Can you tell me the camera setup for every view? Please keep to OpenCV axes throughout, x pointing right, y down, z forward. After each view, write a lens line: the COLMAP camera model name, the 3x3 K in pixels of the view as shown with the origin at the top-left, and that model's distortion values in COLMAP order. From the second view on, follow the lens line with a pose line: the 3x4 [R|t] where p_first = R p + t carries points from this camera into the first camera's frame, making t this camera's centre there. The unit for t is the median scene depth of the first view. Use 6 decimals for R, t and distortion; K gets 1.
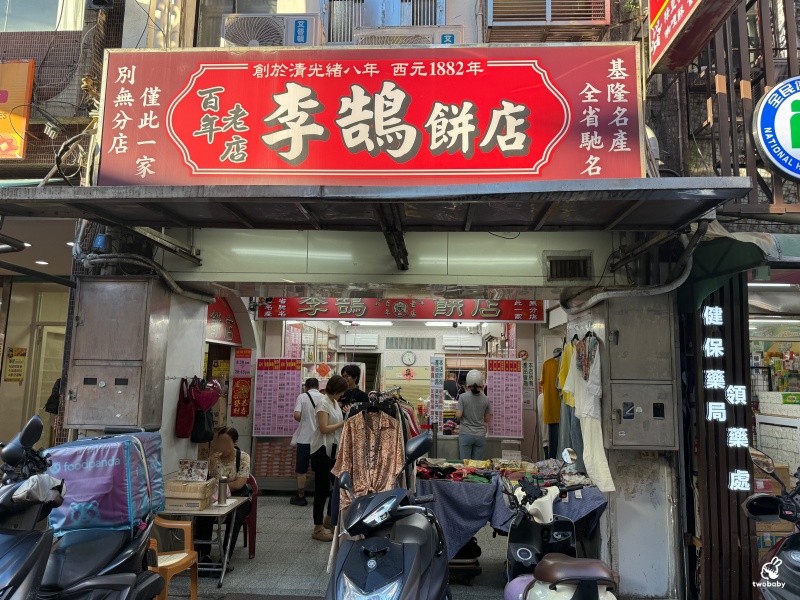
lens RADIAL K [[569.3, 0, 400.0], [0, 569.3, 300.0], [0, 0, 1]] dist [0.096797, -0.155078]
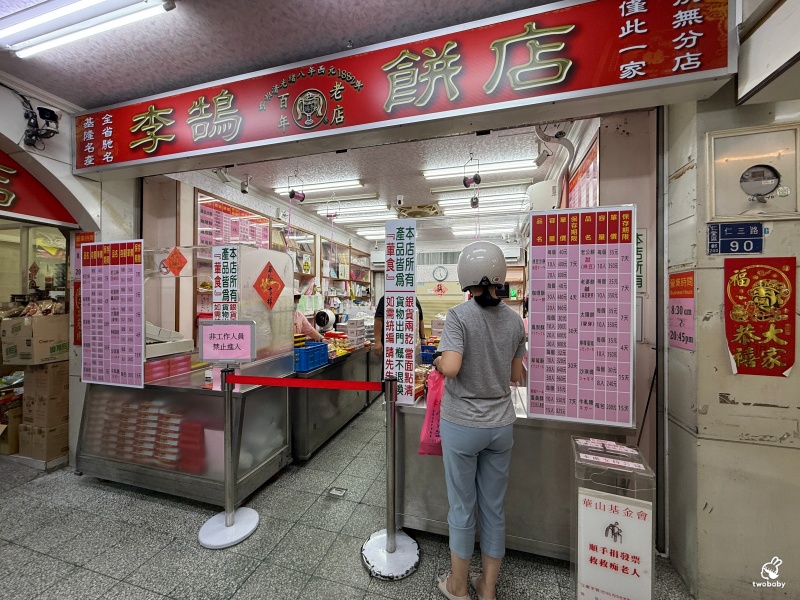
lens RADIAL K [[317.7, 0, 400.0], [0, 317.7, 300.0], [0, 0, 1]] dist [-0.006333, -0.000021]
pose [[0.975056, -0.011463, -0.221663, 0.219178], [0.040170, 0.991288, 0.125437, 0.245813], [0.218294, -0.131212, 0.967022, 1.467357]]
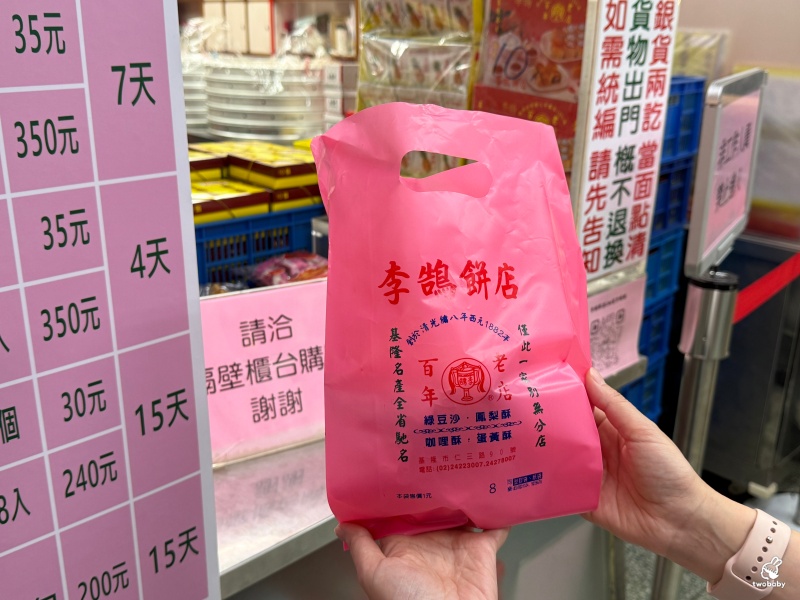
lens RADIAL K [[812.6, 0, 400.0], [0, 812.6, 300.0], [0, 0, 1]] dist [0.194083, -0.566048]
pose [[0.688161, -0.238767, 0.685146, -0.420645], [-0.102240, 0.902969, 0.417366, 0.287533], [-0.718318, -0.357264, 0.596976, 1.746331]]
